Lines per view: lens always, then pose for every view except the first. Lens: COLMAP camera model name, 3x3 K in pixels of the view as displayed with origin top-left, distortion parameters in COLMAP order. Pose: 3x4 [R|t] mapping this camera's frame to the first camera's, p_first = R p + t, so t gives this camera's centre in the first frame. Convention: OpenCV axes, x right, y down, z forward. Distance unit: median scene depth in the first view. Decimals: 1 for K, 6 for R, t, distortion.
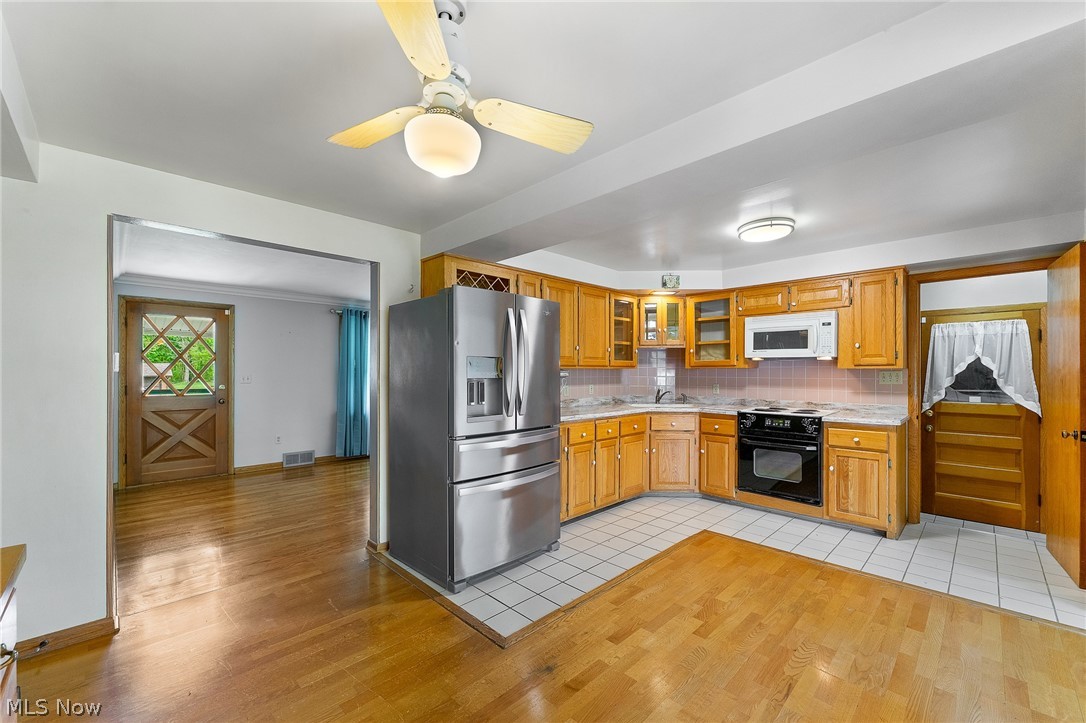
lens RADIAL K [[438.6, 0, 545.0], [0, 438.6, 371.7], [0, 0, 1]] dist [-0.000760, 0.000014]
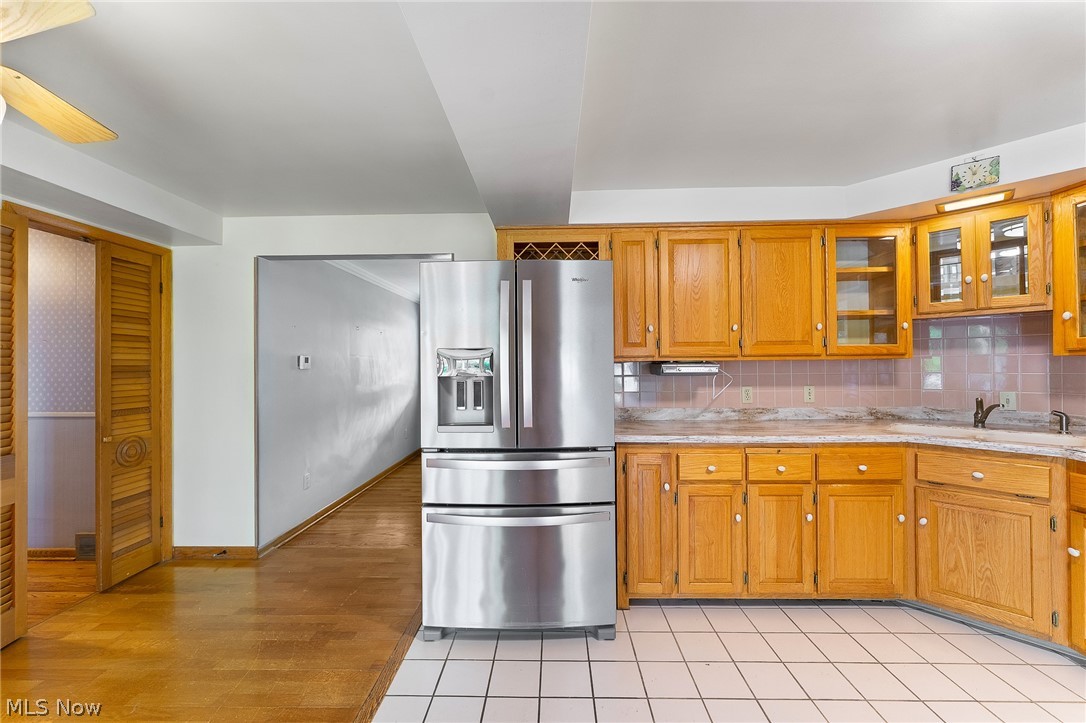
lens RADIAL K [[437.3, 0, 540.8], [0, 437.3, 362.5], [0, 0, 1]] dist [-0.000788, 0.000006]
pose [[0.692117, -0.011682, -0.721691, 0.369670], [0.009015, 0.999931, -0.007541, -0.002530], [0.721729, -0.001287, 0.692175, 0.407066]]
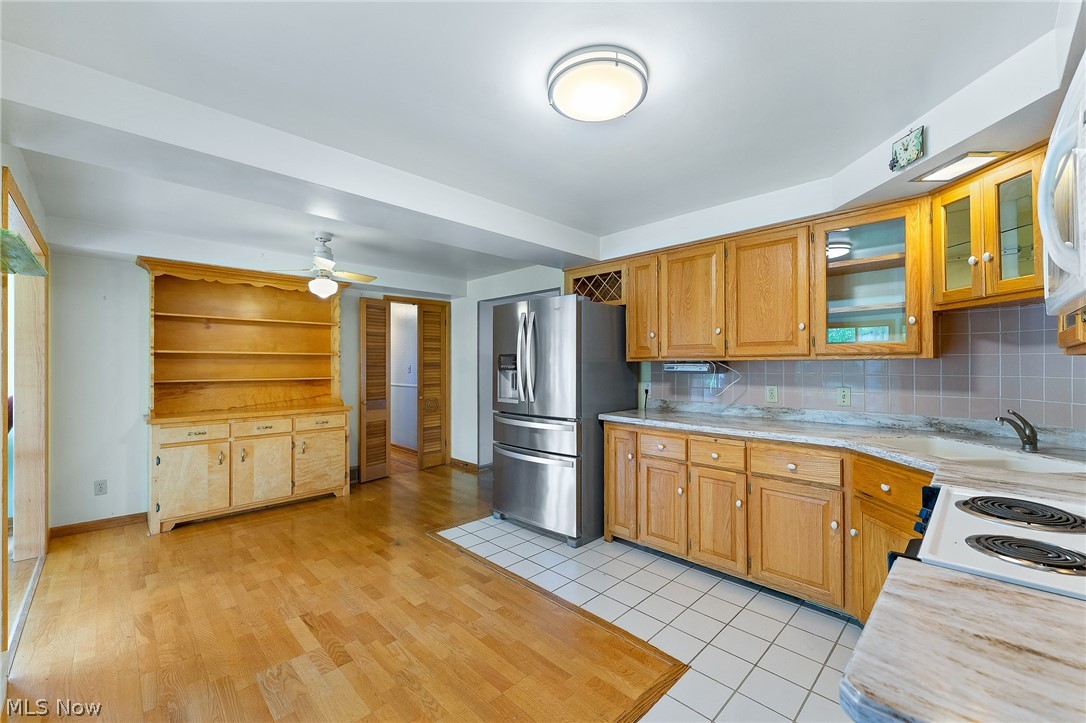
lens RADIAL K [[437.3, 0, 540.8], [0, 437.3, 362.5], [0, 0, 1]] dist [-0.000788, 0.000006]
pose [[-0.000507, -0.004789, -0.999988, 0.860763], [0.002292, 0.999986, -0.004790, -0.001834], [0.999997, -0.002294, -0.000496, 0.796182]]
